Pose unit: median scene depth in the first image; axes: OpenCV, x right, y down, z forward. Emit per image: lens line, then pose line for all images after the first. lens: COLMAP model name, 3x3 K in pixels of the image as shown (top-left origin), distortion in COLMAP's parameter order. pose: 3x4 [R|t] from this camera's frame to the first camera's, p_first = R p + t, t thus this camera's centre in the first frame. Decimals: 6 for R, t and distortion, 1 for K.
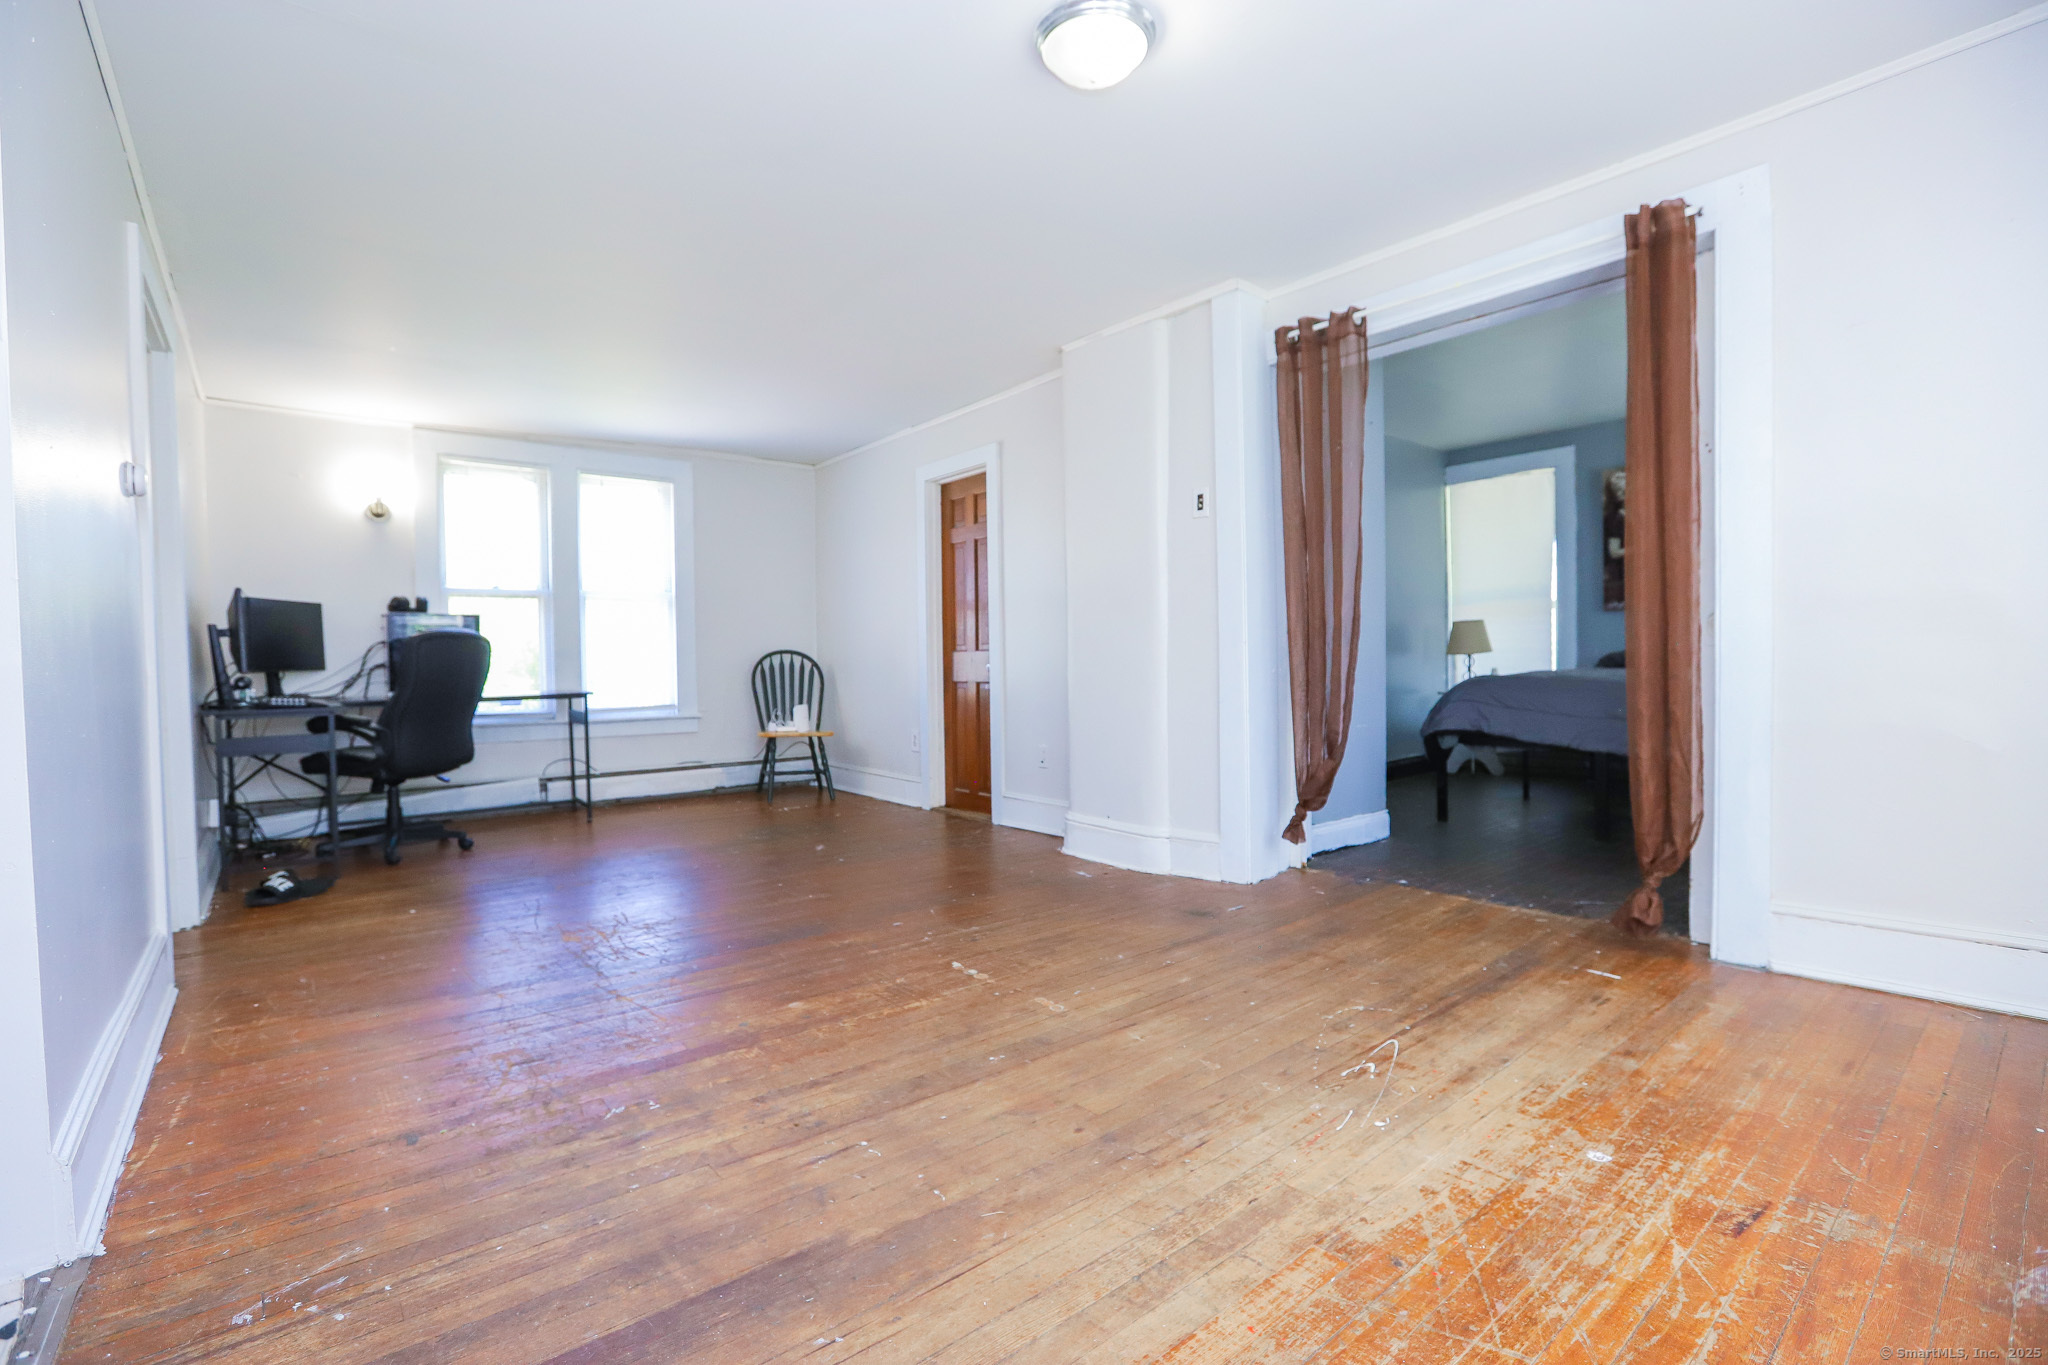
lens RADIAL K [[934.7, 0, 1017.4], [0, 934.7, 677.7], [0, 0, 1]] dist [-0.034737, 0.010854]
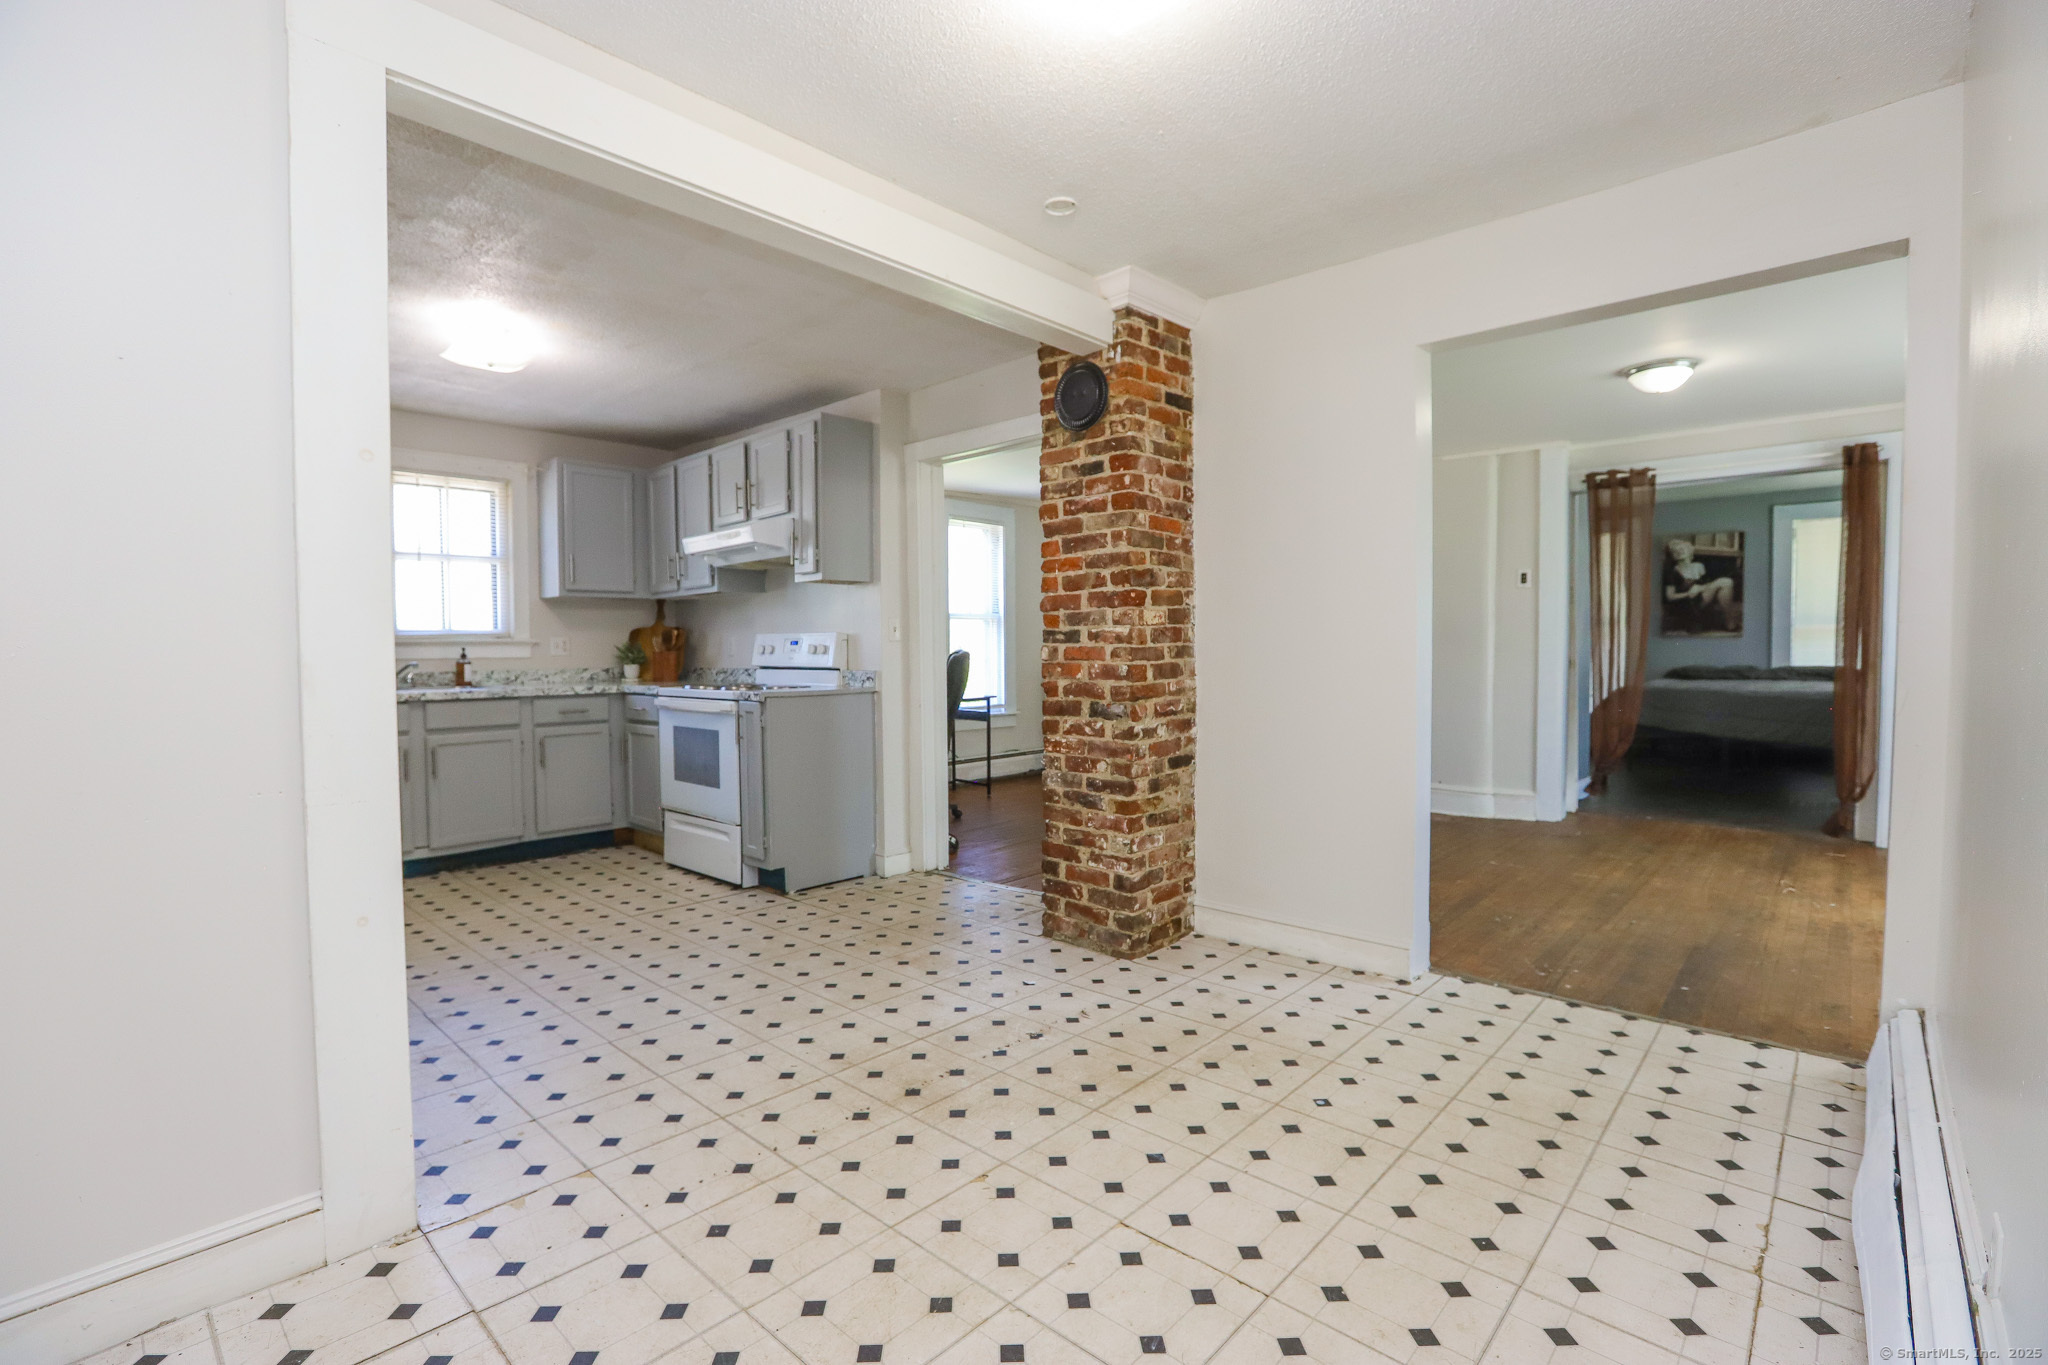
lens RADIAL K [[934.7, 0, 997.0], [0, 934.7, 685.8], [0, 0, 1]] dist [-0.034737, 0.010854]
pose [[0.991607, 0.005096, 0.129187, -0.739094], [-0.008621, 0.999605, 0.026742, -0.036141], [-0.129000, -0.027631, 0.991260, -0.354294]]
